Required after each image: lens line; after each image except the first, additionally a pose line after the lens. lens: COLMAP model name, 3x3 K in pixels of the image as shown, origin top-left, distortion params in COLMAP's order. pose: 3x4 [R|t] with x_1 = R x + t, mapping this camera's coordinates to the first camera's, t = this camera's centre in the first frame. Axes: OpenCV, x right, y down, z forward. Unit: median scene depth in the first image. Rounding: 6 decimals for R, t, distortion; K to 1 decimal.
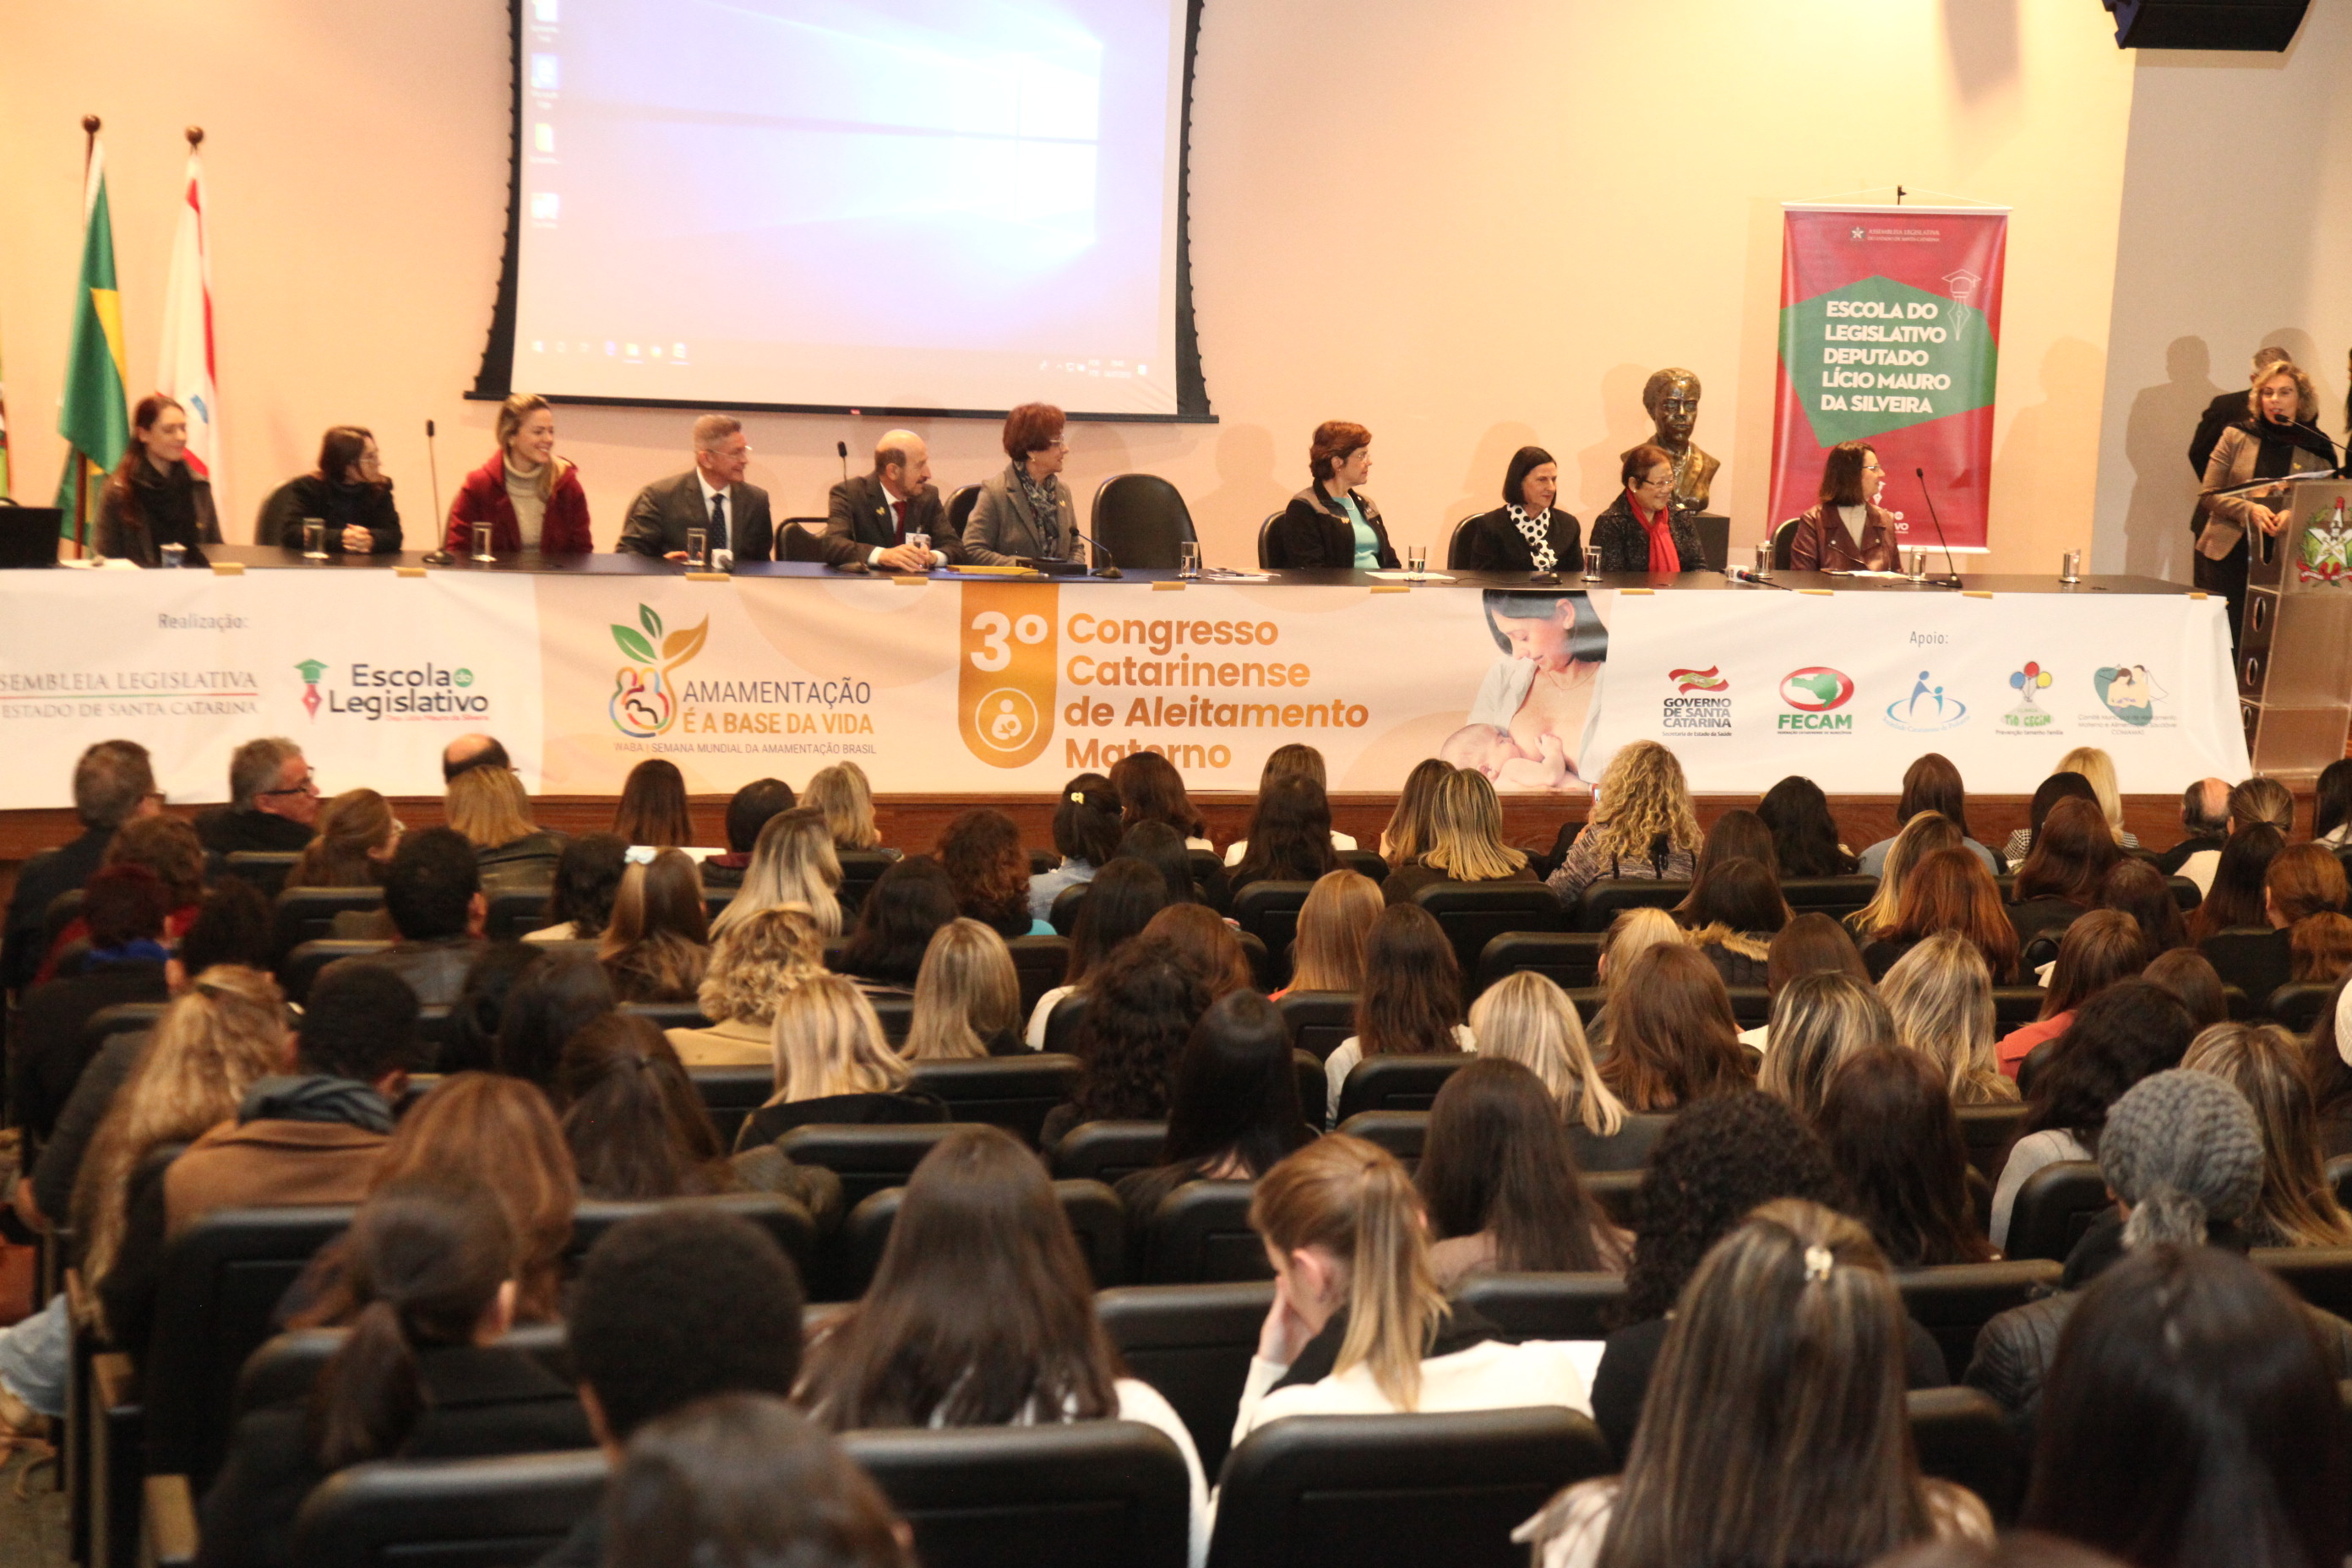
lens RADIAL K [[3997.1, 0, 1176.0], [0, 3997.1, 784.0], [0, 0, 1]] dist [0.196587, 0.050596]
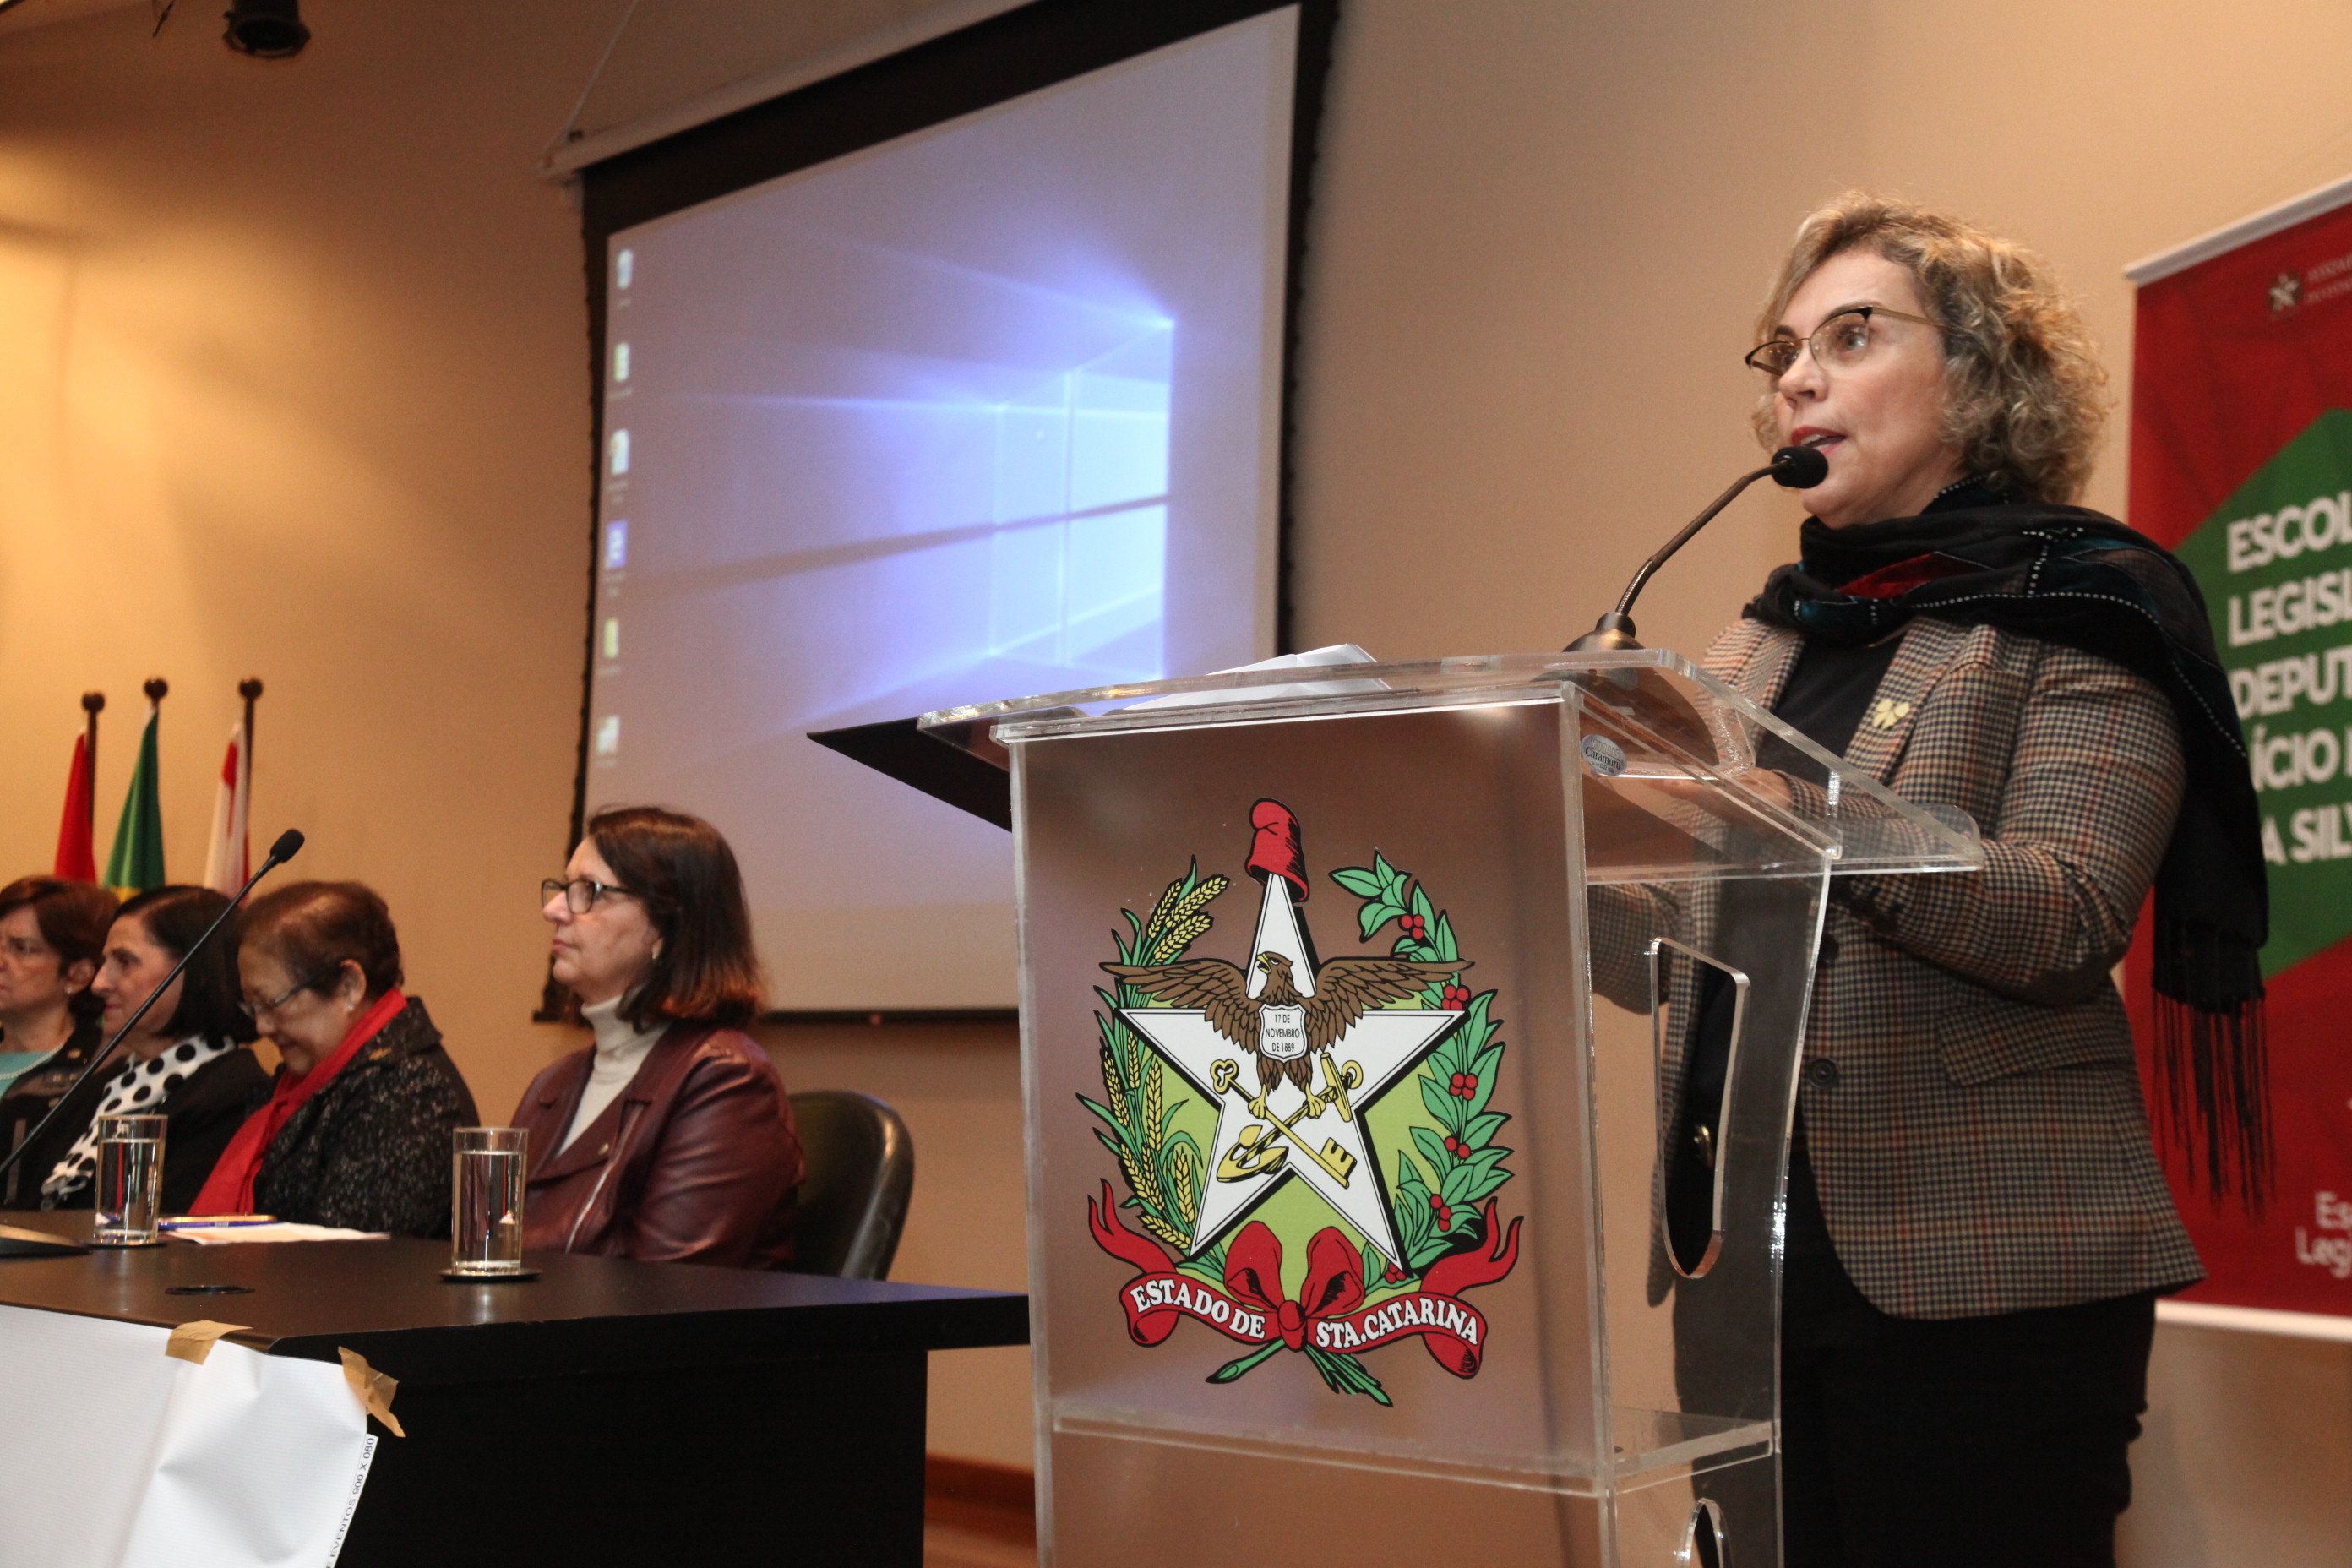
lens RADIAL K [[3158.2, 0, 1176.0], [0, 3158.2, 784.0], [0, 0, 1]] dist [0.100583, -0.066175]
pose [[0.427316, -0.122261, -0.895798, 0.432968], [-0.133176, 0.971494, -0.196120, -0.051856], [0.894240, 0.203104, 0.398853, 1.045578]]
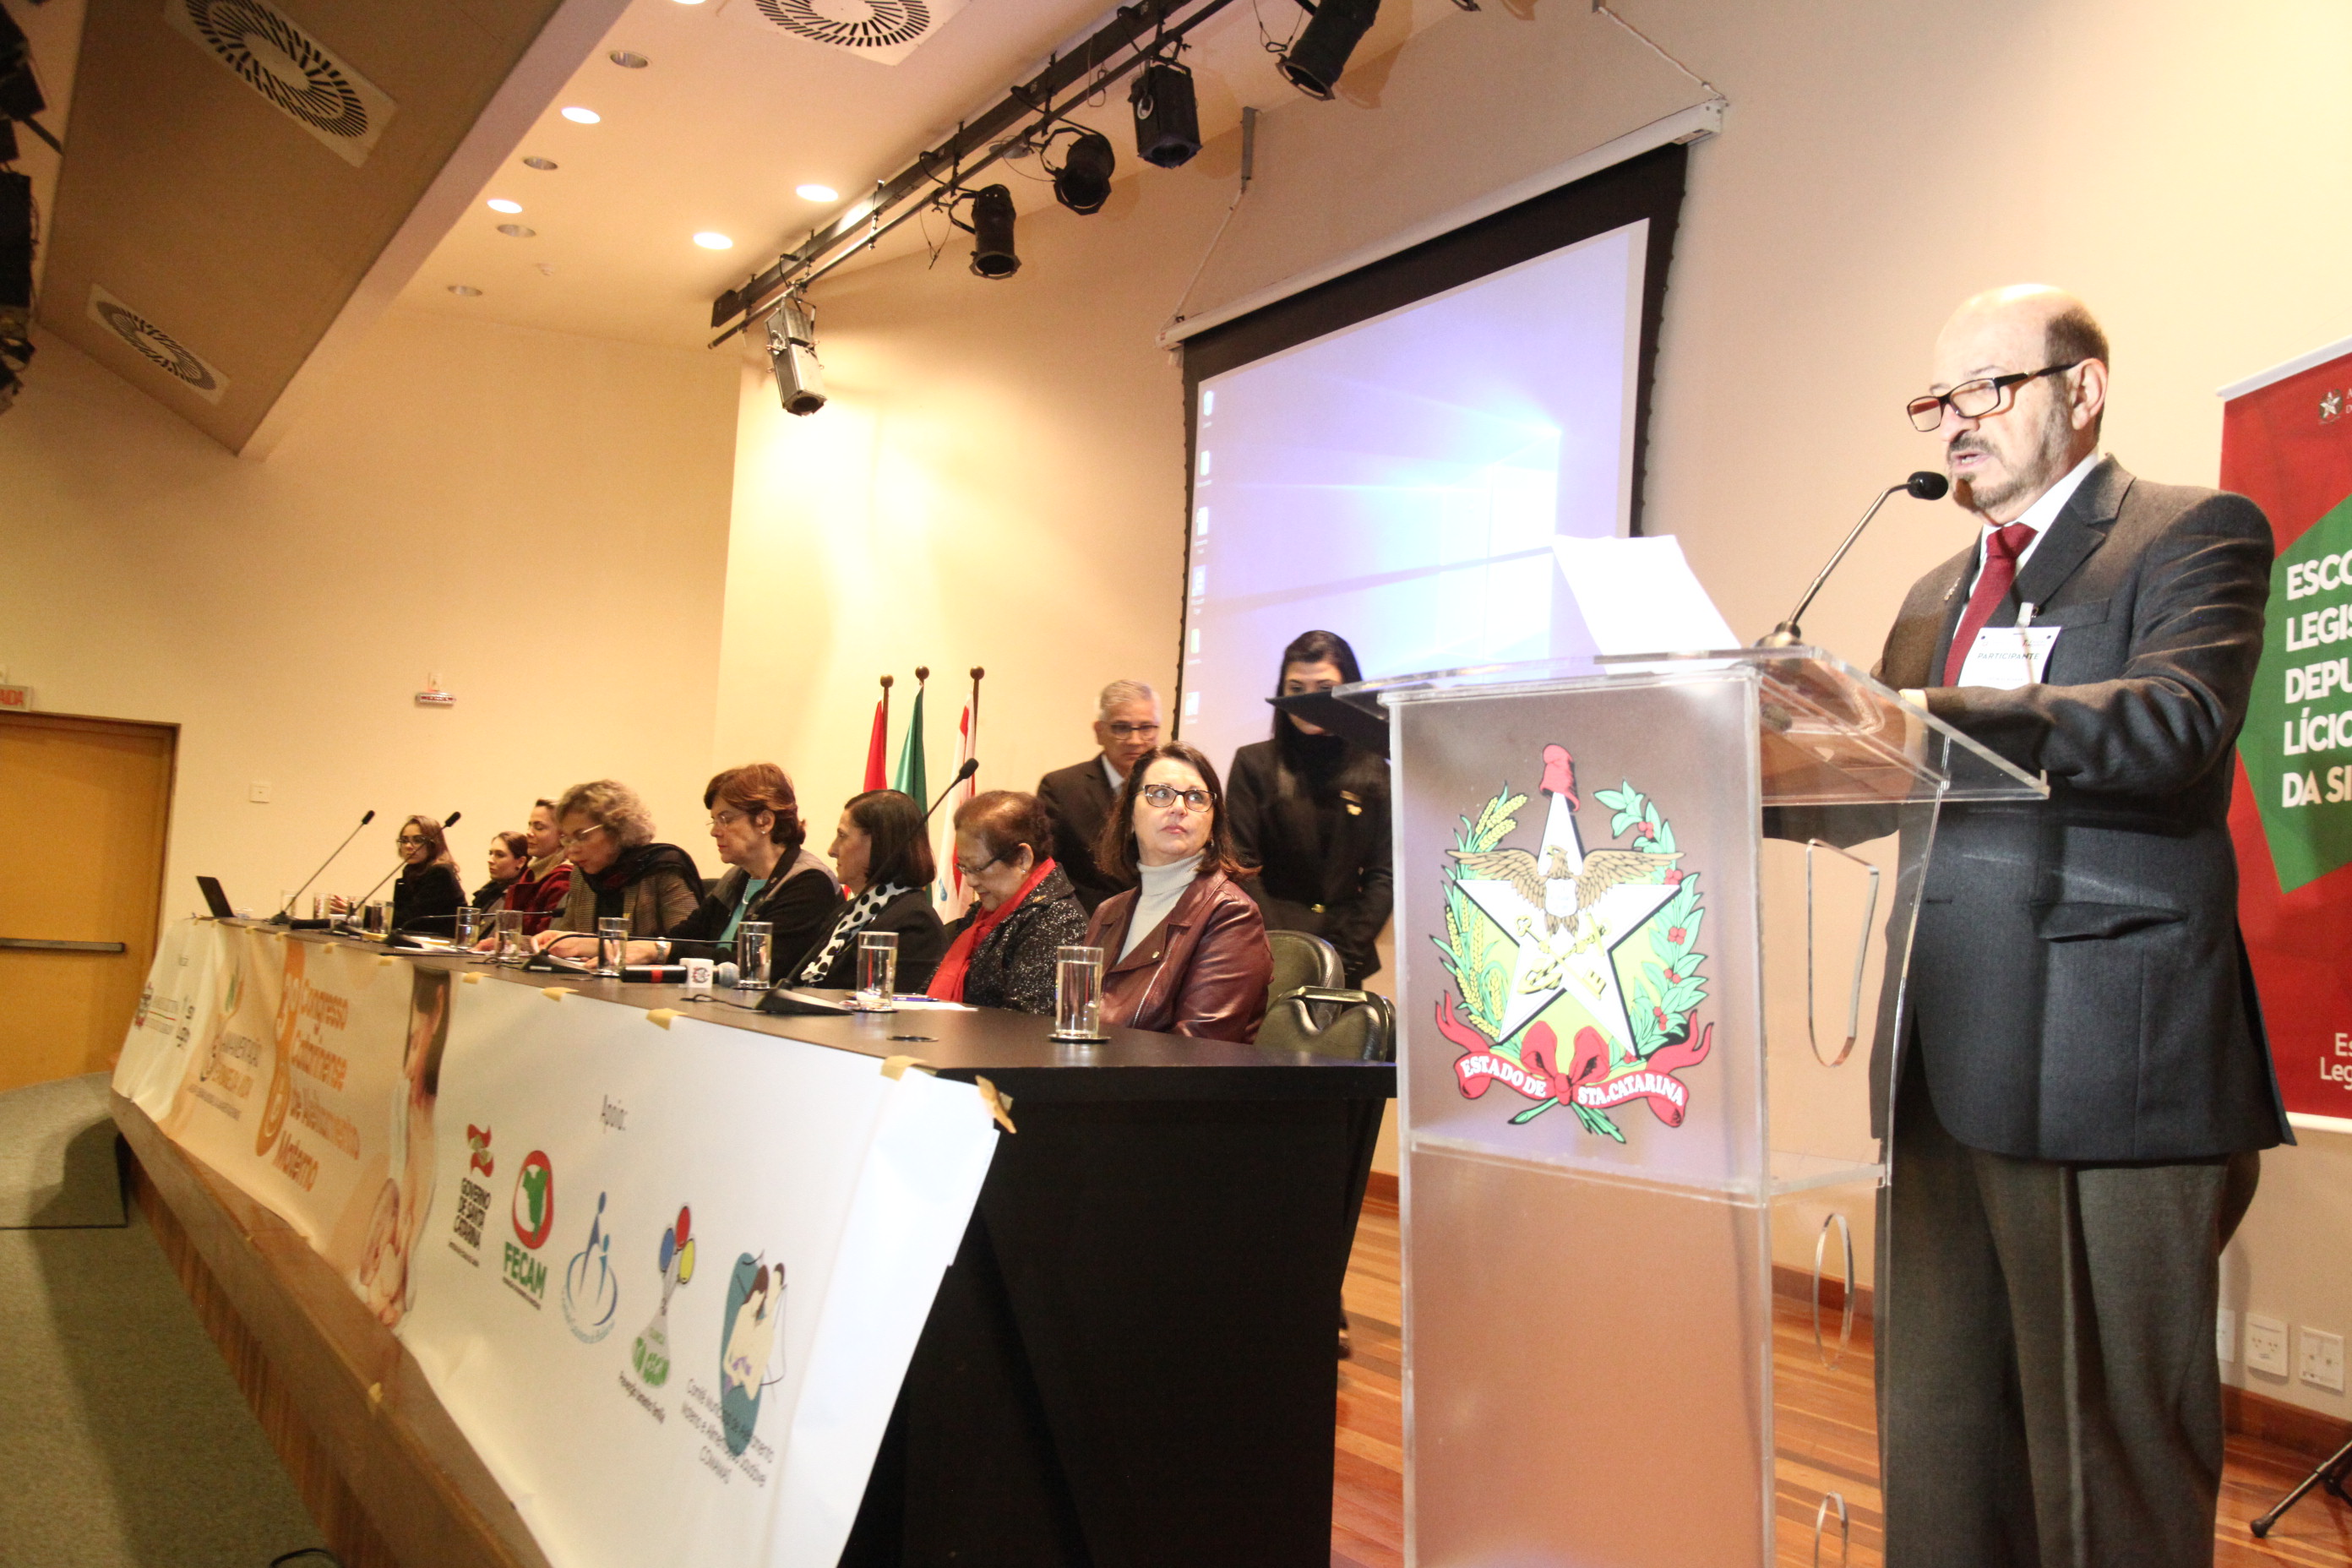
lens RADIAL K [[2075.5, 0, 1173.9], [0, 2075.5, 792.1], [0, 0, 1]] dist [-0.036185, 0.018784]
pose [[0.248978, -0.092752, -0.964058, 0.436653], [-0.181400, 0.973322, -0.140492, -0.051850], [0.951369, 0.209860, 0.225510, 1.049903]]
